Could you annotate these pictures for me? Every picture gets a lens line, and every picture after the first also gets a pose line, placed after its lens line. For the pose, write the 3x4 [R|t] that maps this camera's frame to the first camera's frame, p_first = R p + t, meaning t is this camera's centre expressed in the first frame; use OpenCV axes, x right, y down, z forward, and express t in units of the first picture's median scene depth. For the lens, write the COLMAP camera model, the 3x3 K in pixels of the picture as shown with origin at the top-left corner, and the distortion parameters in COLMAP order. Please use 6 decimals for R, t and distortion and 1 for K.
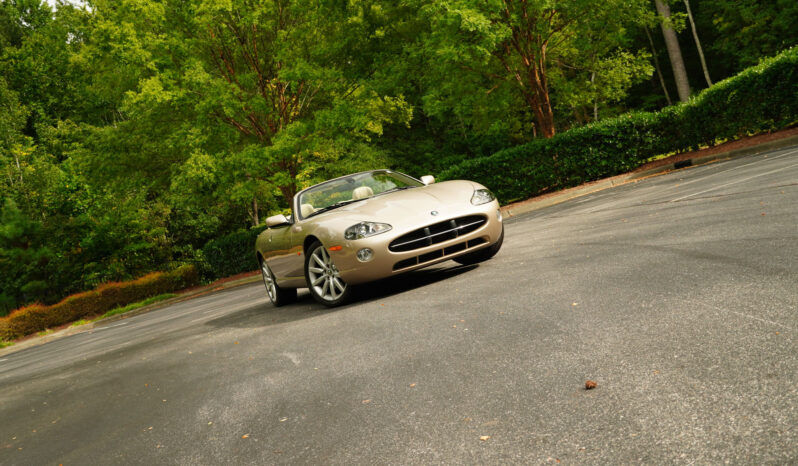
lens RADIAL K [[868.2, 0, 399.0], [0, 868.2, 233.0], [0, 0, 1]] dist [0.029181, 0.045901]
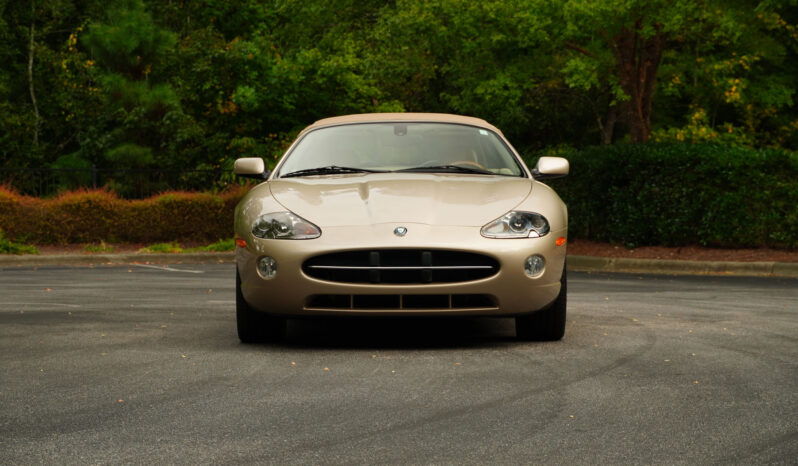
lens RADIAL K [[1992.1, 0, 398.8], [0, 1992.1, 232.9], [0, 0, 1]] dist [0.000825, -0.162893]
pose [[0.910914, 0.267426, -0.314197, 0.139206], [-0.254924, 0.963558, 0.081053, -0.039219], [0.324423, 0.006264, 0.945891, -0.070033]]
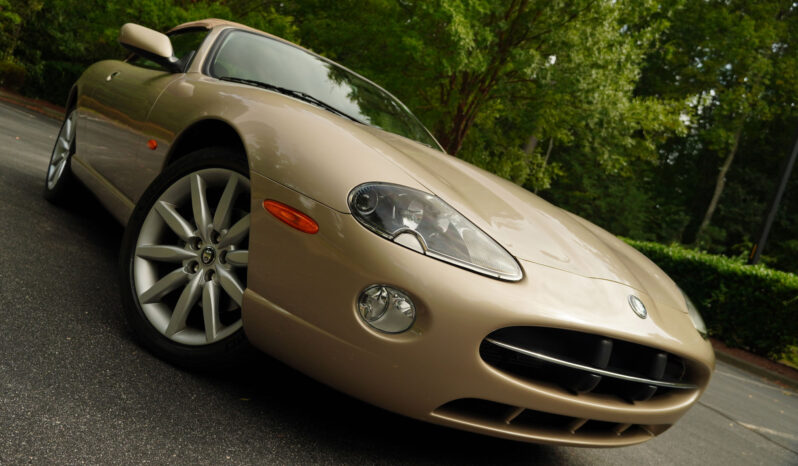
lens RADIAL K [[727.2, 0, 399.0], [0, 727.2, 233.0], [0, 0, 1]] dist [-0.001569, 0.000996]
pose [[0.797962, 0.550686, 0.244950, -0.029839], [-0.555848, 0.829520, -0.054132, 0.004646], [-0.233001, -0.092960, 0.968023, 0.232010]]
